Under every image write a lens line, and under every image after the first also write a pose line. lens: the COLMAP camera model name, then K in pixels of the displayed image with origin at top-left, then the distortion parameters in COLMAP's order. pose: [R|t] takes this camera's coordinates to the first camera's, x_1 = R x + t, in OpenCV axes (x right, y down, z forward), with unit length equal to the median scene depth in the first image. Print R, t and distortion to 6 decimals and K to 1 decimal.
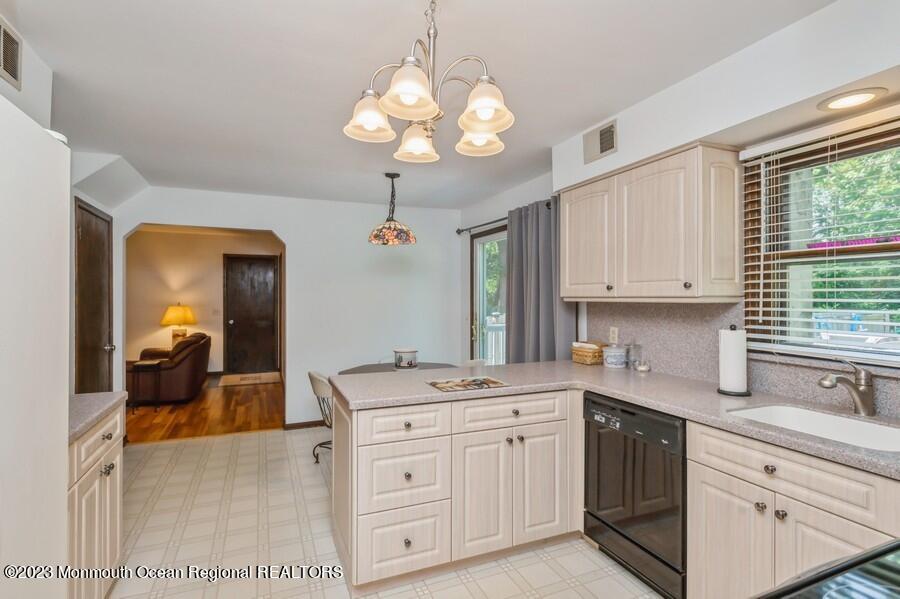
lens RADIAL K [[448.4, 0, 450.4], [0, 448.4, 295.5], [0, 0, 1]] dist [0.000106, 0.000450]
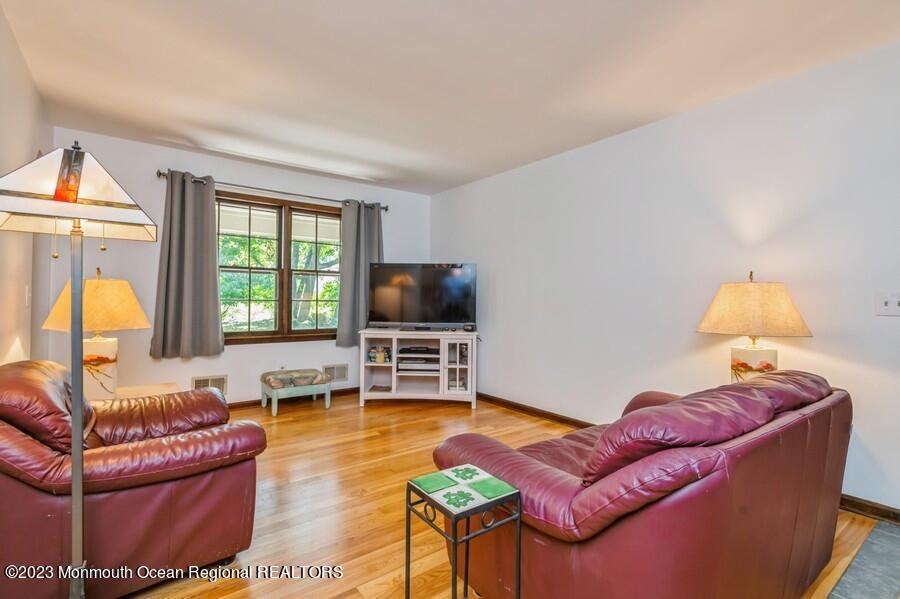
lens RADIAL K [[424.8, 0, 453.4], [0, 424.8, 303.6], [0, 0, 1]] dist [0.013328, -0.003605]
pose [[0.239012, -0.002633, -0.971013, -0.387645], [-0.002373, 0.999992, -0.003296, 0.047299], [0.971014, 0.003091, 0.239004, 0.790960]]
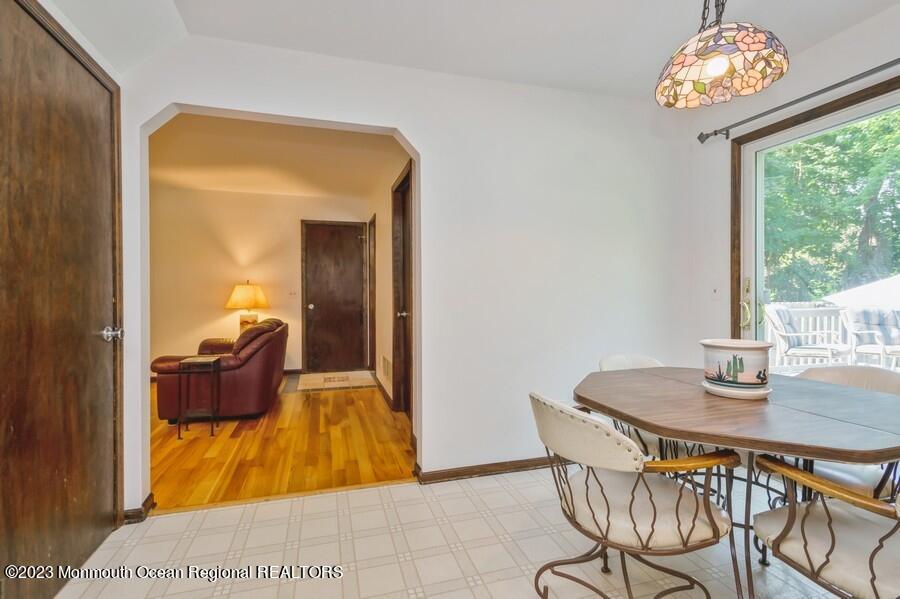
lens RADIAL K [[427.6, 0, 447.8], [0, 427.6, 296.6], [0, 0, 1]] dist [0.003436, -0.000267]
pose [[0.993031, -0.003808, -0.117792, -0.201778], [0.004687, 0.999963, 0.007180, 0.045774], [0.117760, -0.007682, 0.993012, 0.352034]]
